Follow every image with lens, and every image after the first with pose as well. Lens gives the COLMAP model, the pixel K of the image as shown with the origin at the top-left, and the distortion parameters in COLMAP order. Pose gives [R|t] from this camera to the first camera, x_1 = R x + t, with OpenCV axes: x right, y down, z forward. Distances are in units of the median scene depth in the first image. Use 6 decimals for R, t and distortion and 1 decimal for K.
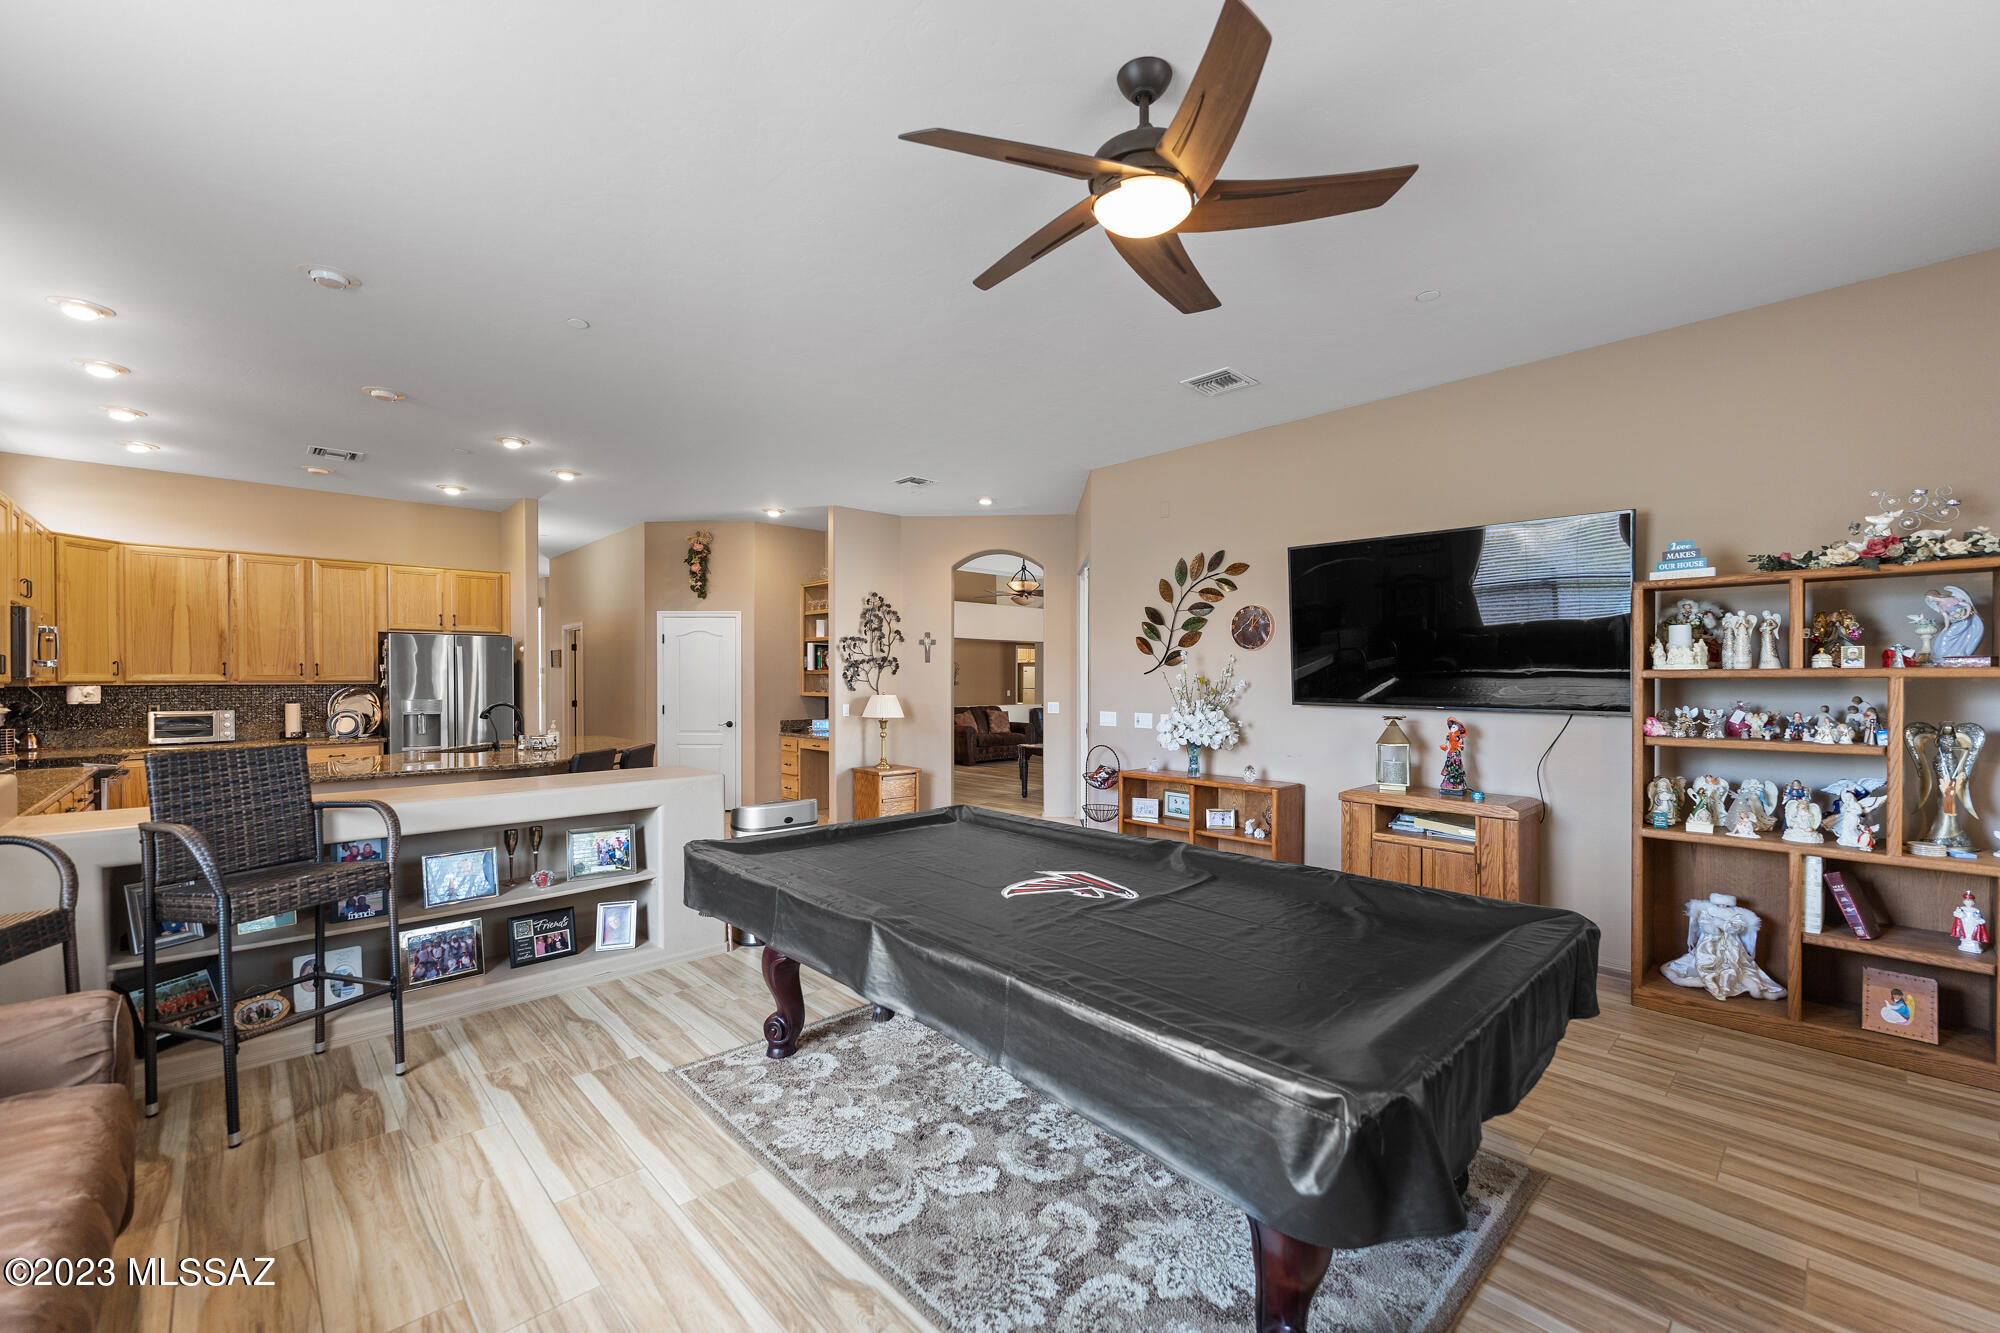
lens RADIAL K [[798.9, 0, 1007.8], [0, 798.9, 679.5], [0, 0, 1]] dist [-0.001137, 0.000375]
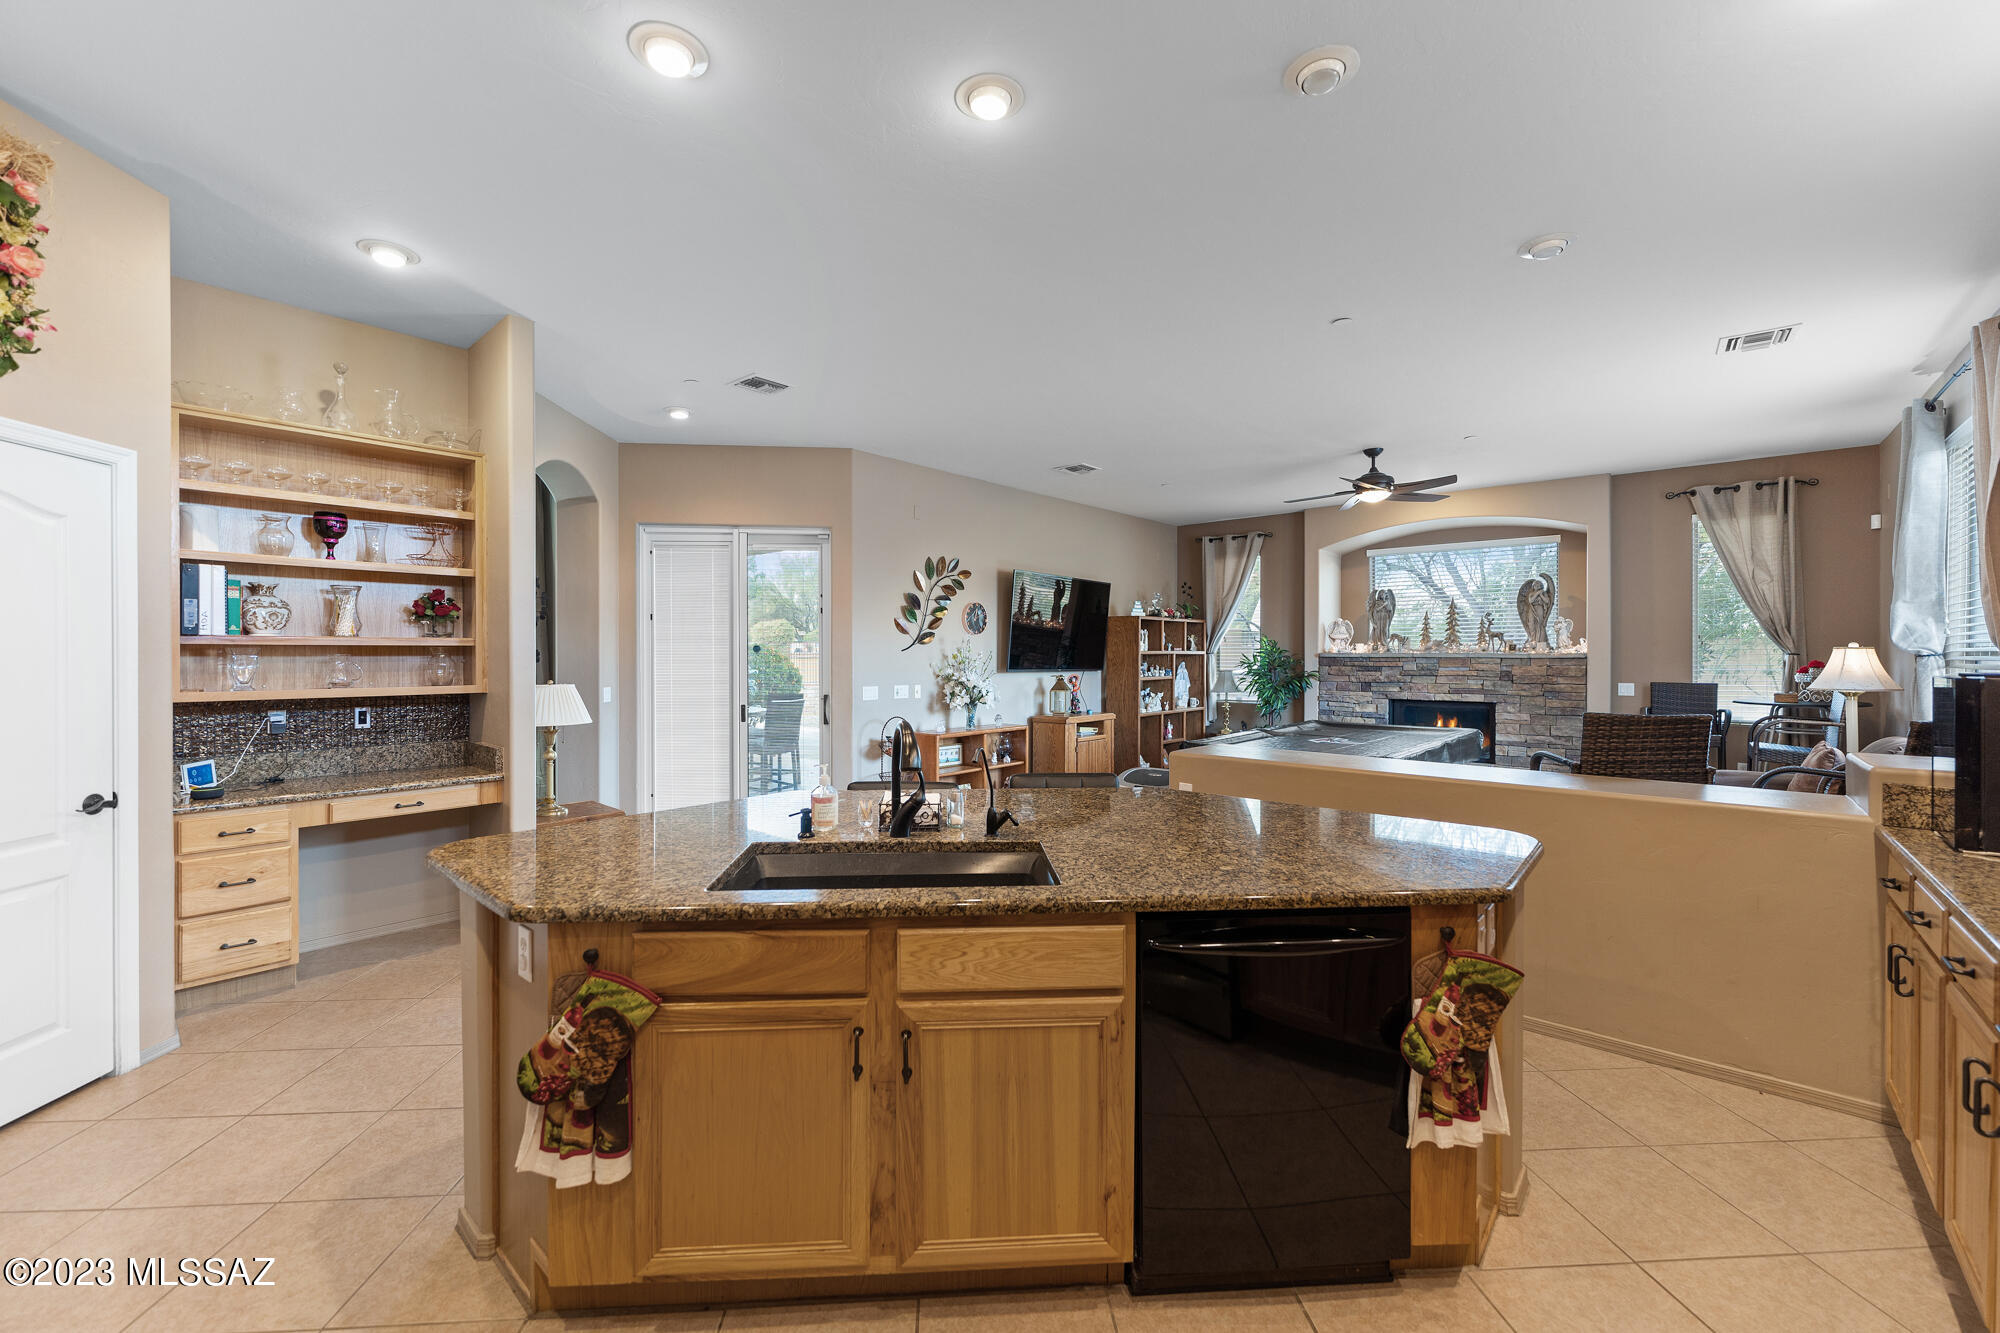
lens RADIAL K [[798.9, 0, 995.2], [0, 798.9, 658.9], [0, 0, 1]] dist [-0.001137, 0.000375]
pose [[-0.079200, -0.005467, 0.996844, -0.856182], [0.003767, 0.999976, 0.005784, -0.001429], [-0.996852, 0.004213, -0.079178, 0.839200]]
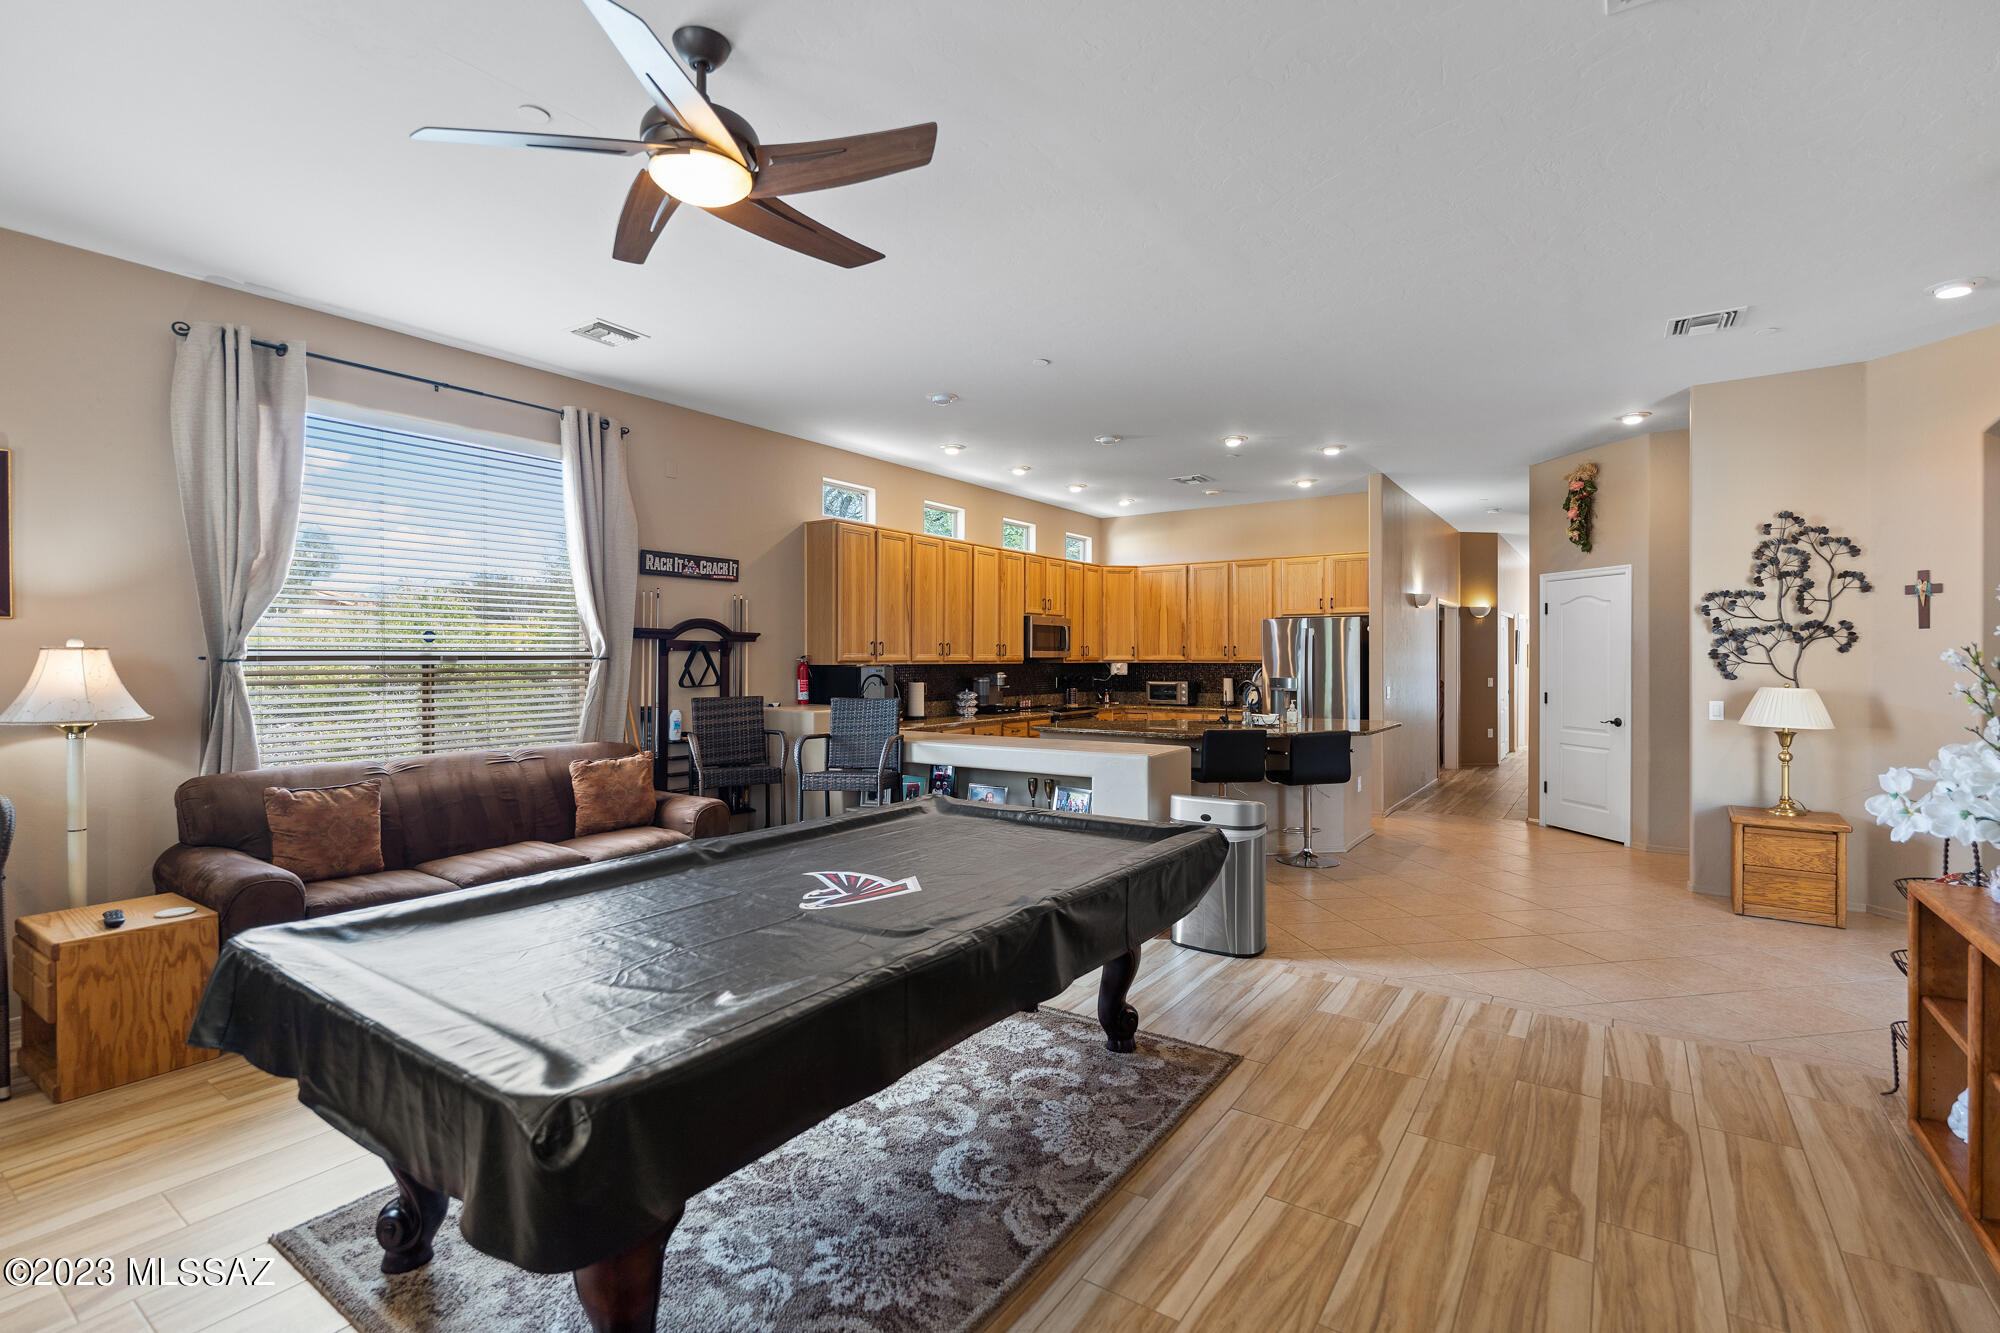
lens RADIAL K [[912.8, 0, 988.9], [0, 912.8, 664.0], [0, 0, 1]] dist [-0.004595, -0.001165]
pose [[0.194958, 0.006568, -0.980790, 0.431856], [-0.004087, 0.999974, 0.005884, 0.000885], [0.980803, 0.002861, 0.194980, 0.353147]]
